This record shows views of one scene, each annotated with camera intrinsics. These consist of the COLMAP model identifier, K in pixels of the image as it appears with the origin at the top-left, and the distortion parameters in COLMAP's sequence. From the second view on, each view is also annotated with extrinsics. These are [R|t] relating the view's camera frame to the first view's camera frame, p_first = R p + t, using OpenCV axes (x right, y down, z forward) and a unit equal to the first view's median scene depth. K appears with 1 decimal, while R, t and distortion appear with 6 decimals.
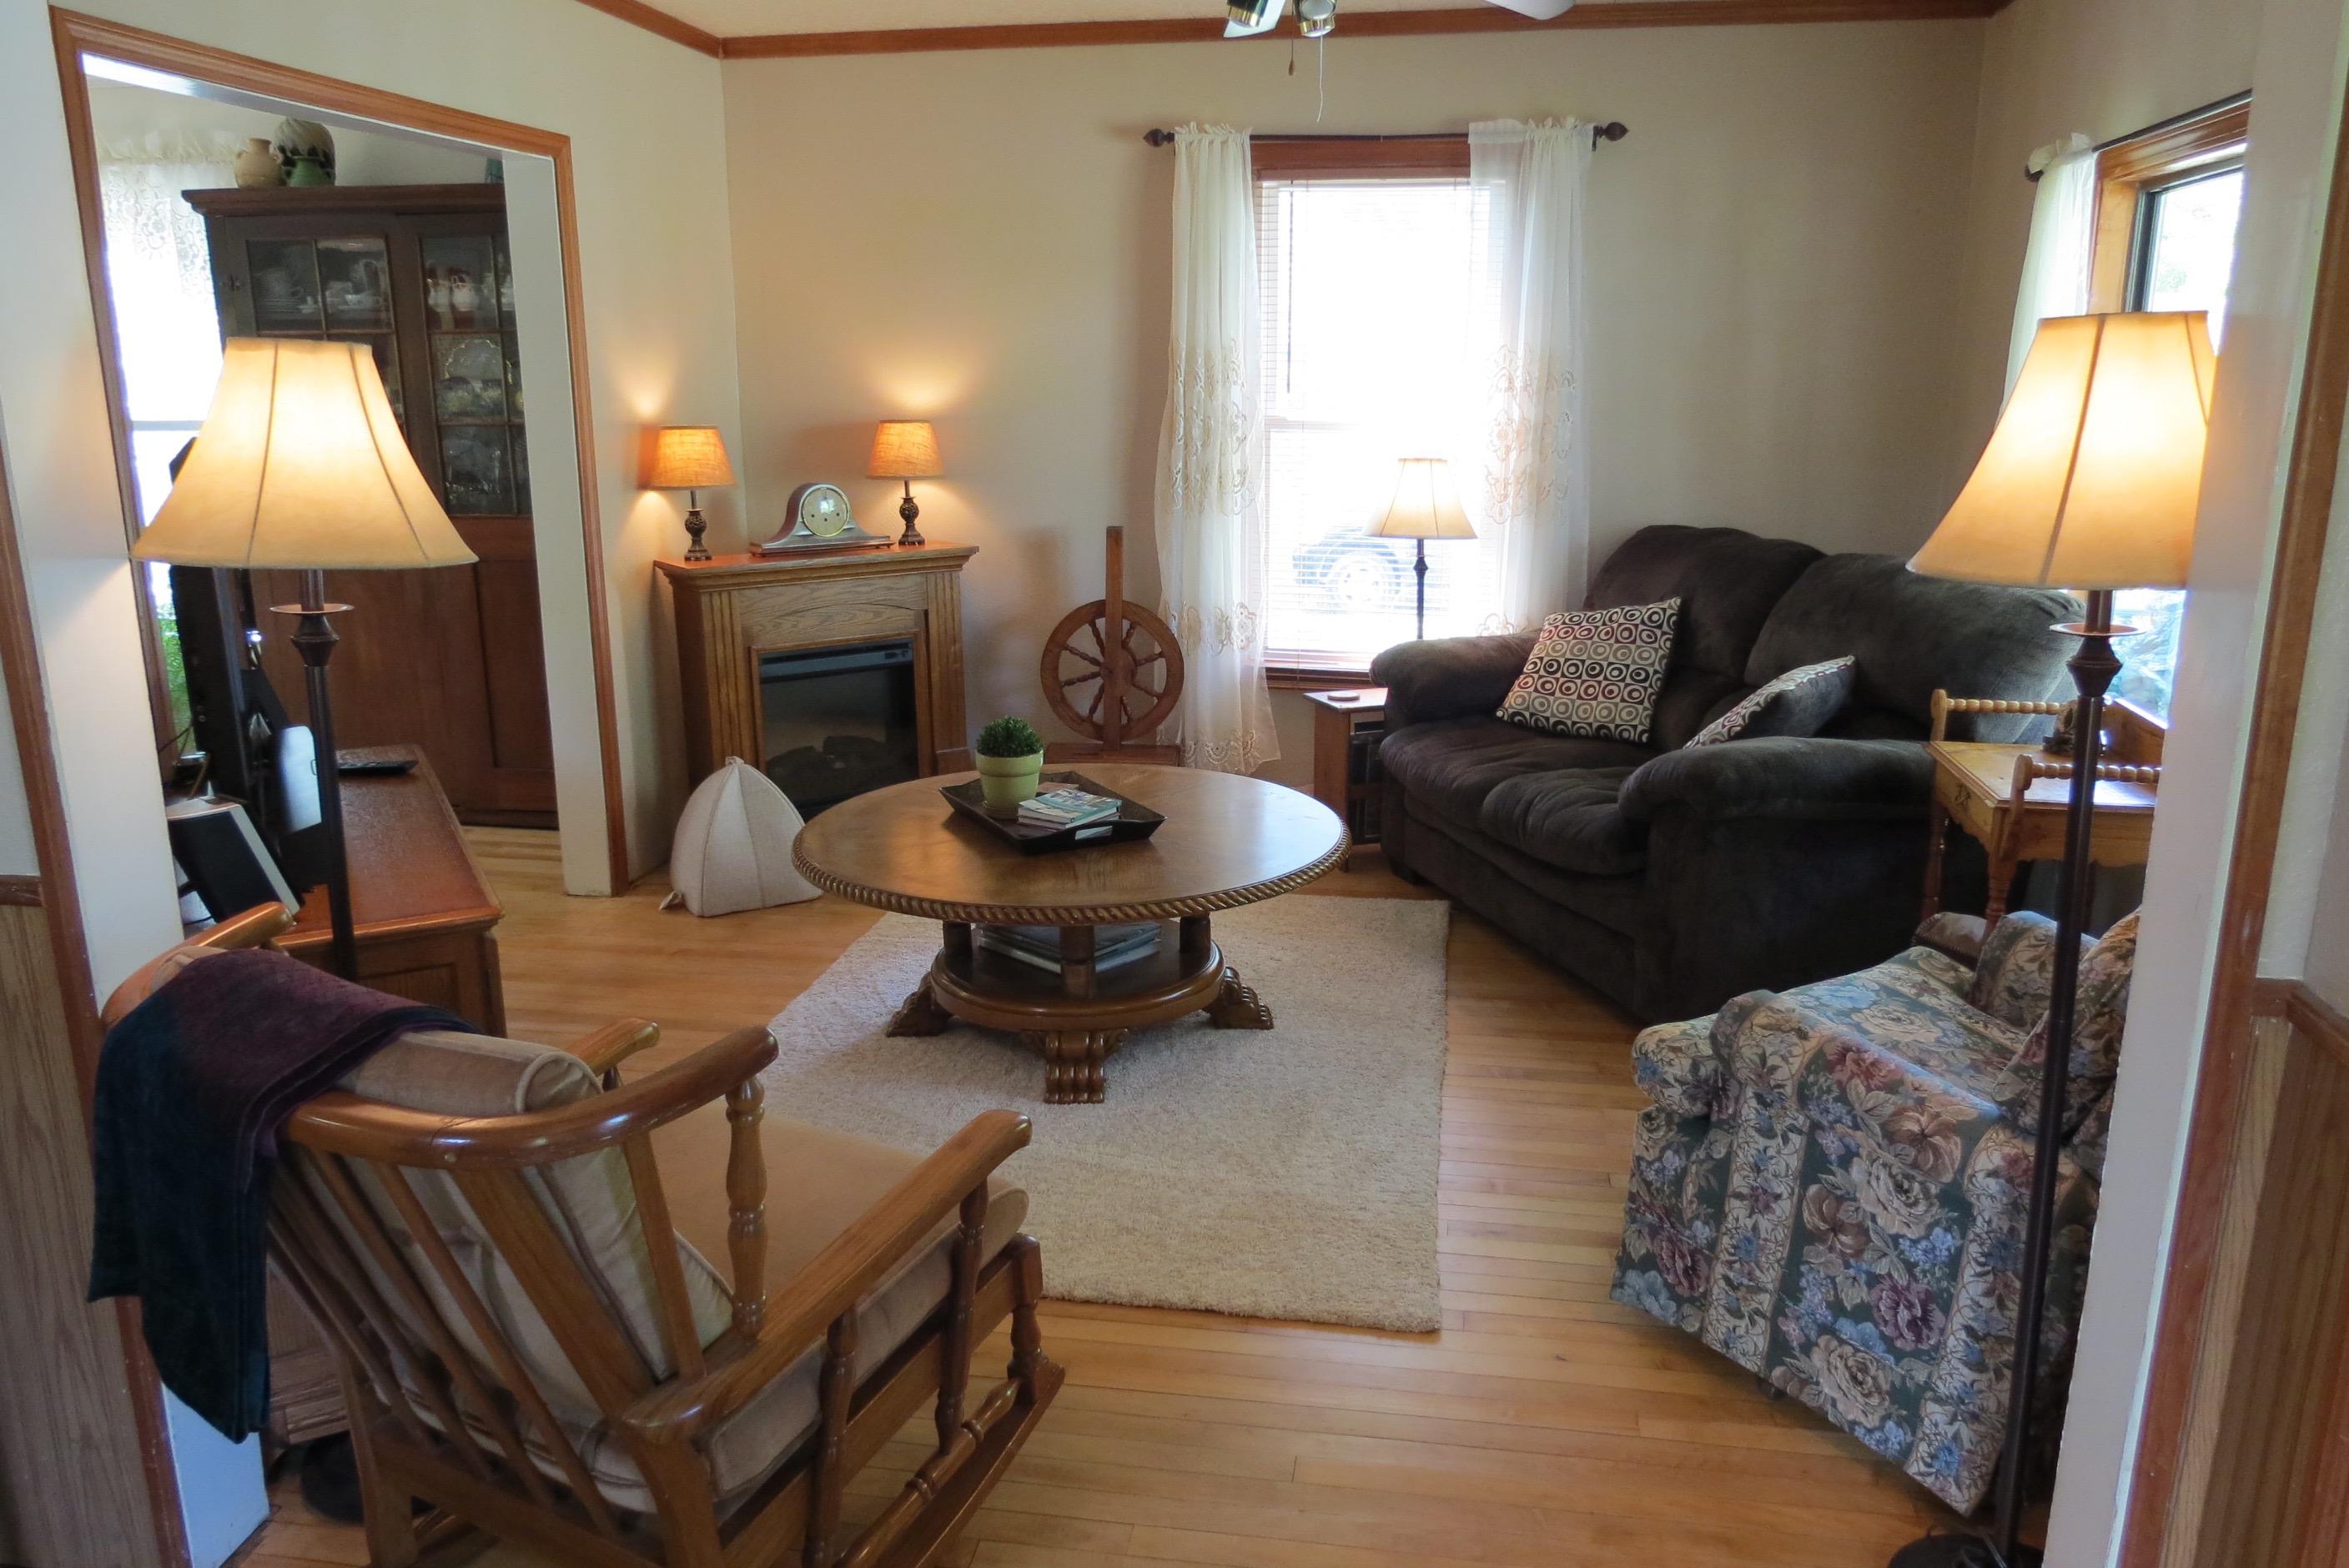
lens RADIAL K [[1681.0, 0, 1166.3], [0, 1681.0, 787.9], [0, 0, 1]] dist [-0.012114, -0.002786]
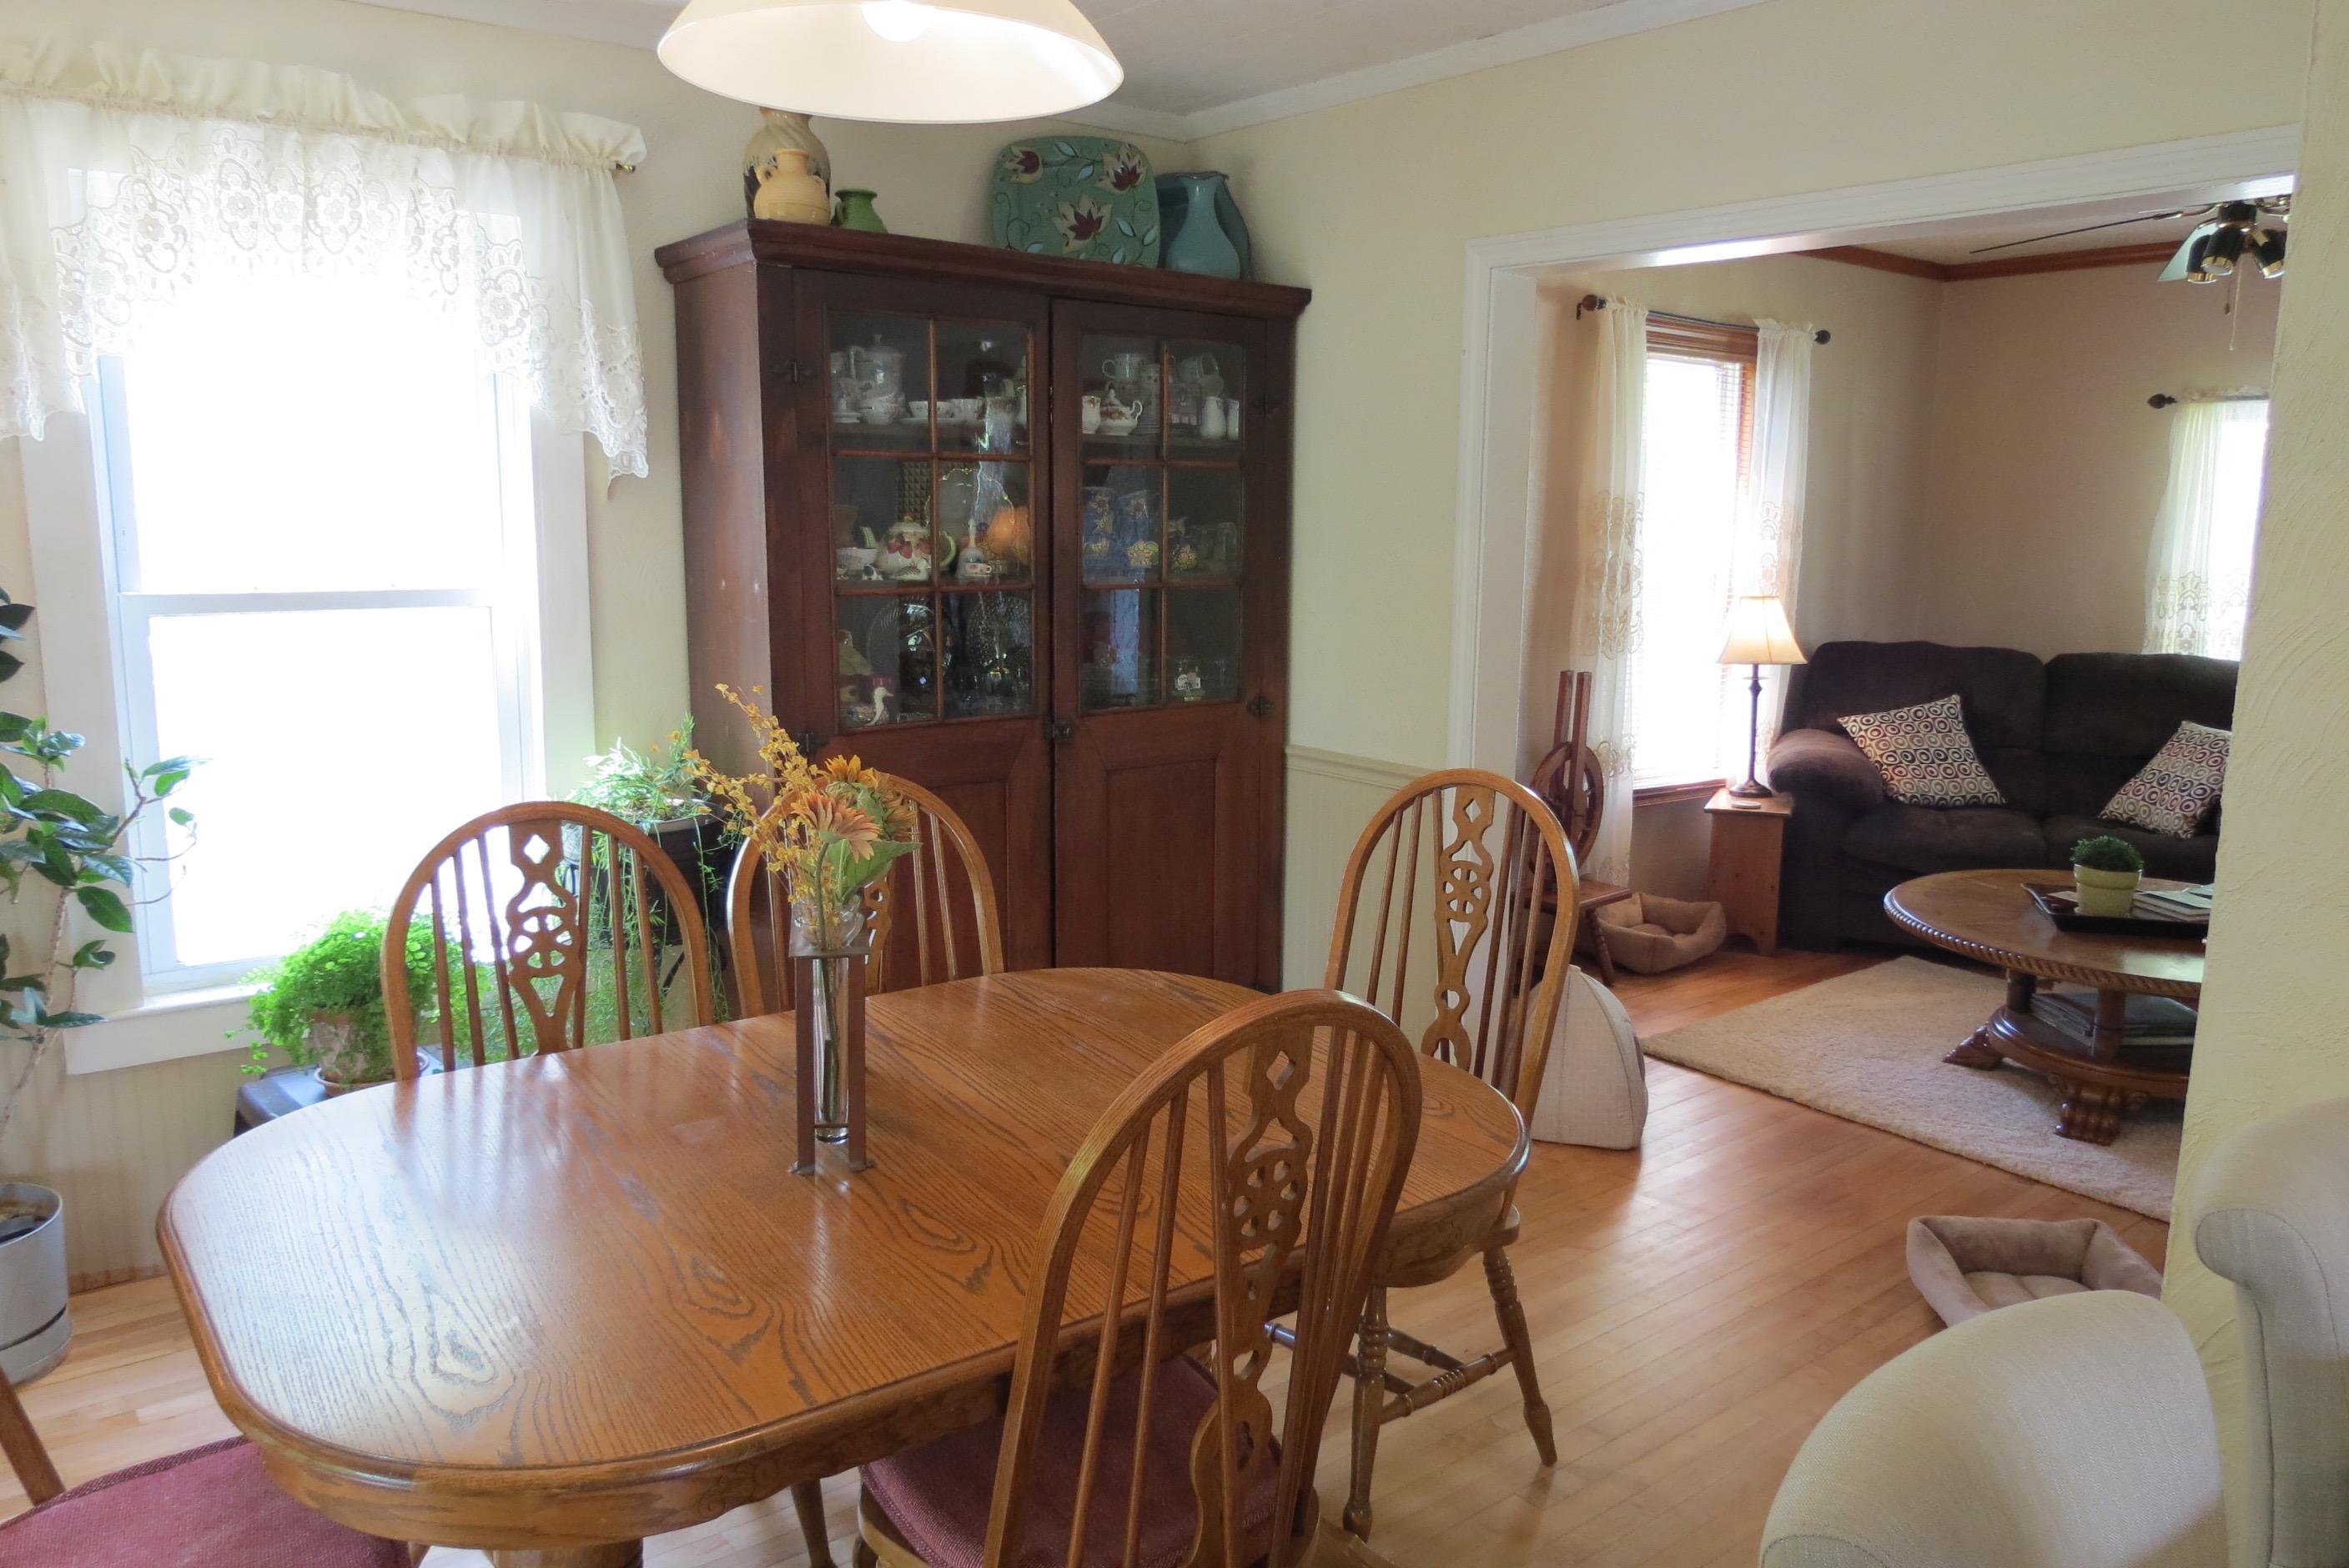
lens RADIAL K [[1681.0, 0, 1166.3], [0, 1681.0, 787.9], [0, 0, 1]] dist [-0.012114, -0.002786]
pose [[0.674367, -0.111501, 0.729929, -0.983615], [0.165548, 0.986199, -0.002298, -0.127630], [-0.719599, 0.122388, 0.683519, 0.505899]]
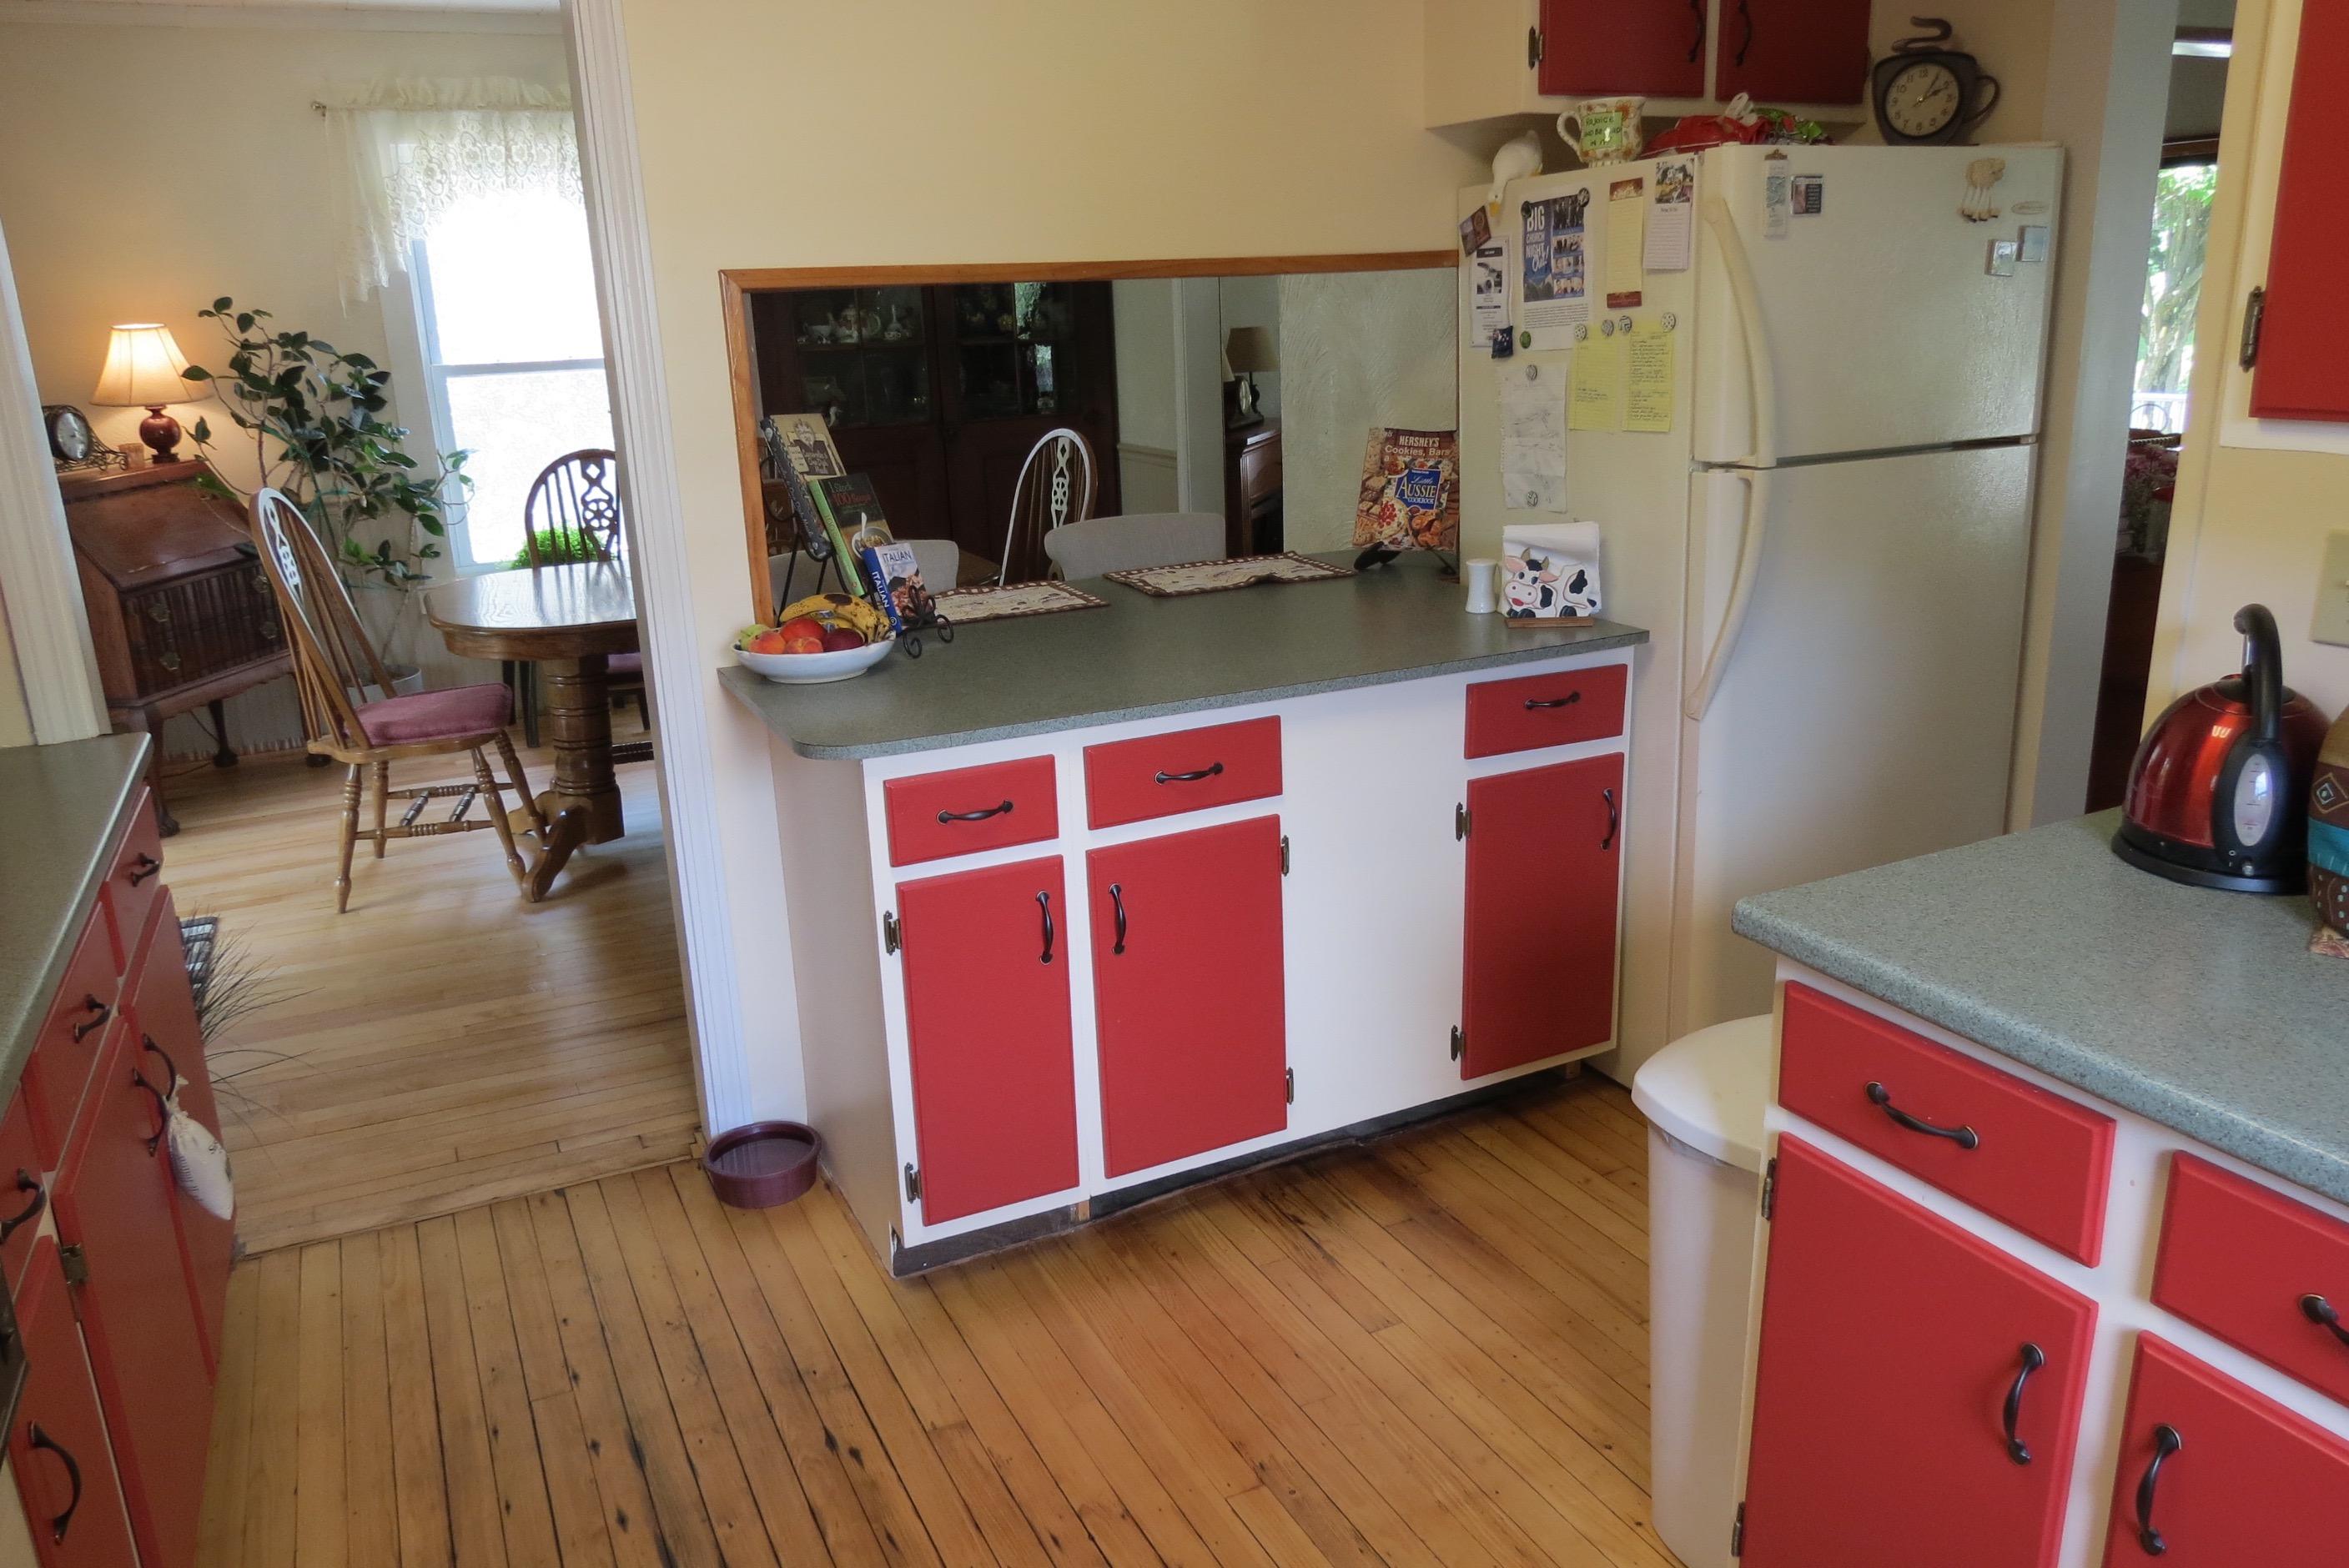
lens RADIAL K [[1681.0, 0, 1166.3], [0, 1681.0, 787.9], [0, 0, 1]] dist [-0.012114, -0.002786]
pose [[0.809798, -0.190268, 0.555000, -1.082566], [0.173938, 0.981285, 0.082618, 0.025424], [-0.560332, 0.029631, 0.827738, -0.081264]]
